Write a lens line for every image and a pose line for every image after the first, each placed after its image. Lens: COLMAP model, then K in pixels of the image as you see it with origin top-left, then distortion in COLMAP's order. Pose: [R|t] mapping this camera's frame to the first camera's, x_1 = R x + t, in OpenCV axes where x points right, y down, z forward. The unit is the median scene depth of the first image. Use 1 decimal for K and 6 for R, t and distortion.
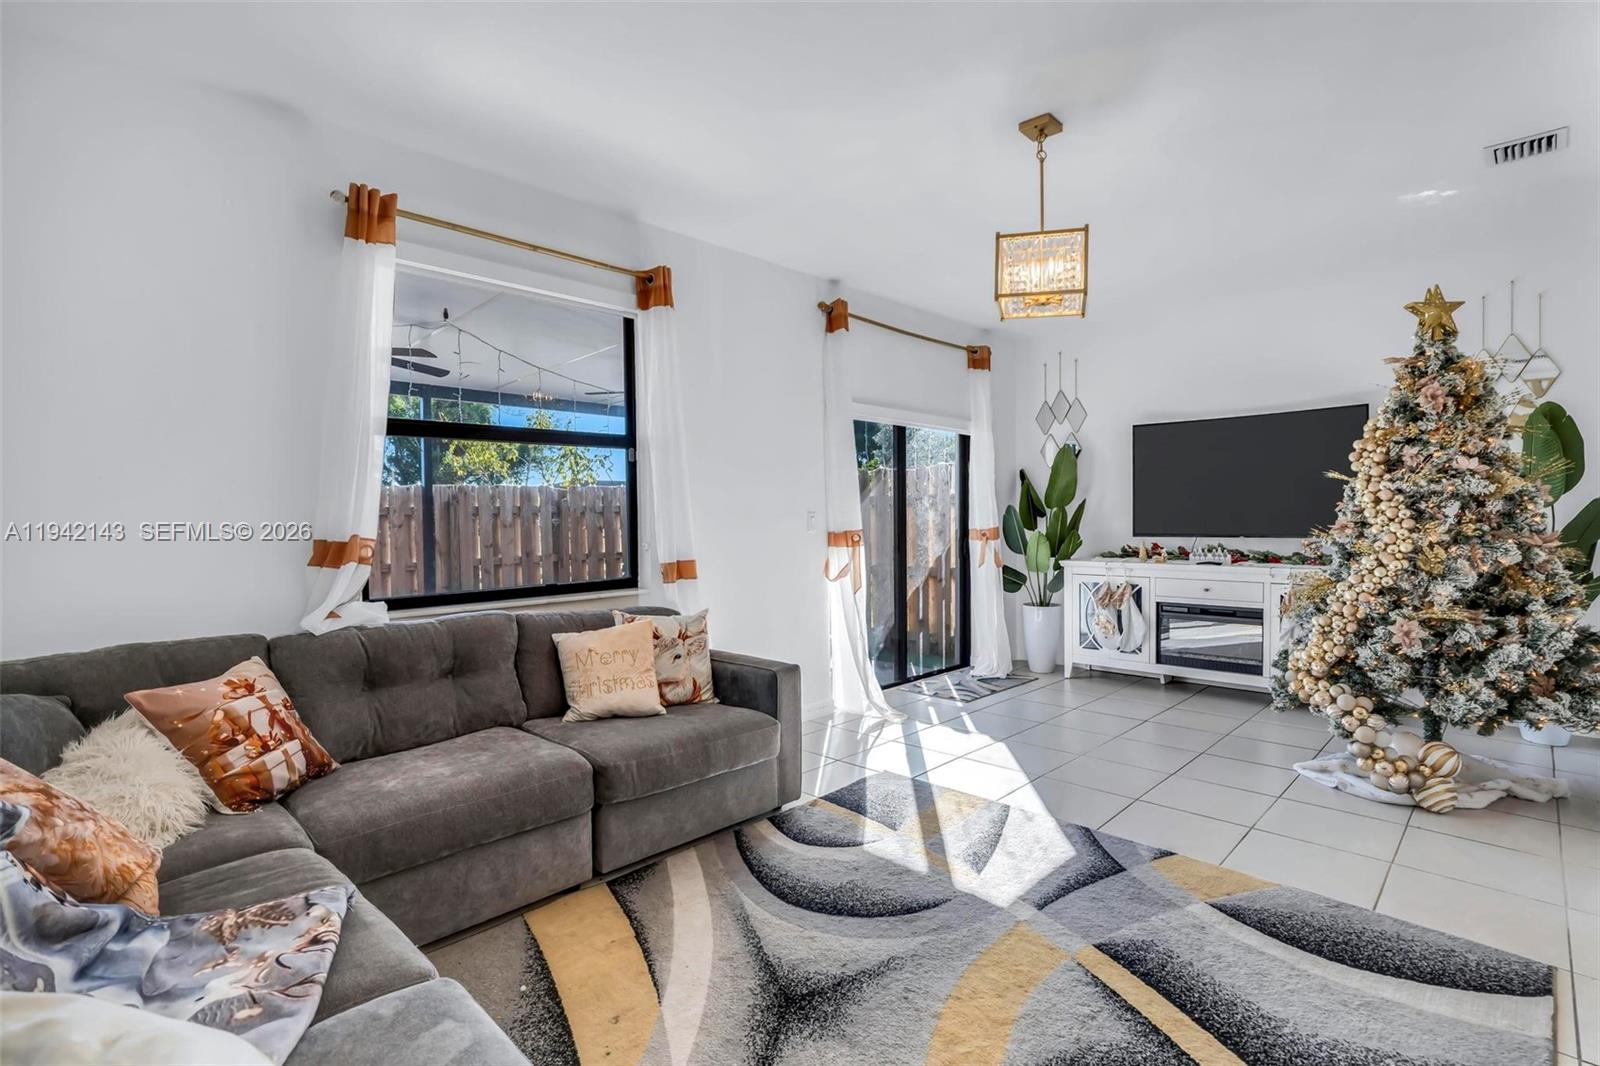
lens RADIAL K [[762.1, 0, 804.9], [0, 762.1, 542.5], [0, 0, 1]] dist [-0.002882, -0.000113]
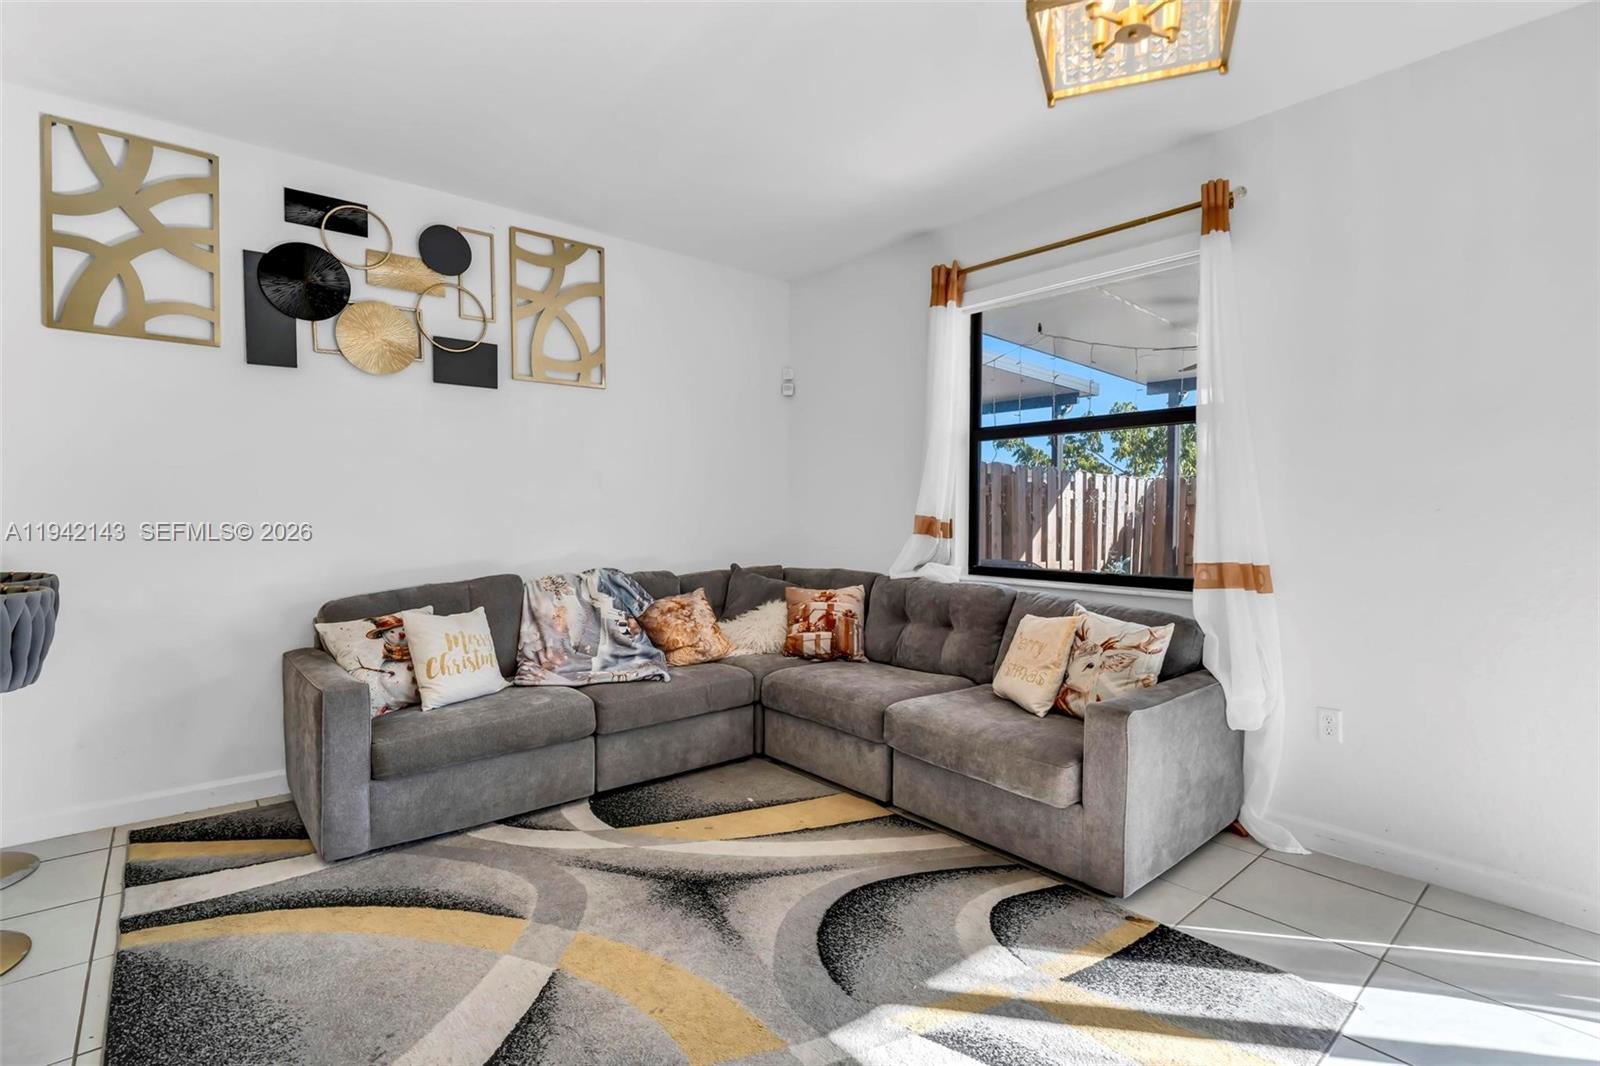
lens RADIAL K [[738.1, 0, 800.4], [0, 738.1, 548.6], [0, 0, 1]] dist [-0.016941, 0.000425]
pose [[-0.094893, 0.057036, -0.993852, 0.911050], [-0.039874, 0.997338, 0.061043, -0.025972], [0.994689, 0.045422, -0.092366, 0.999829]]
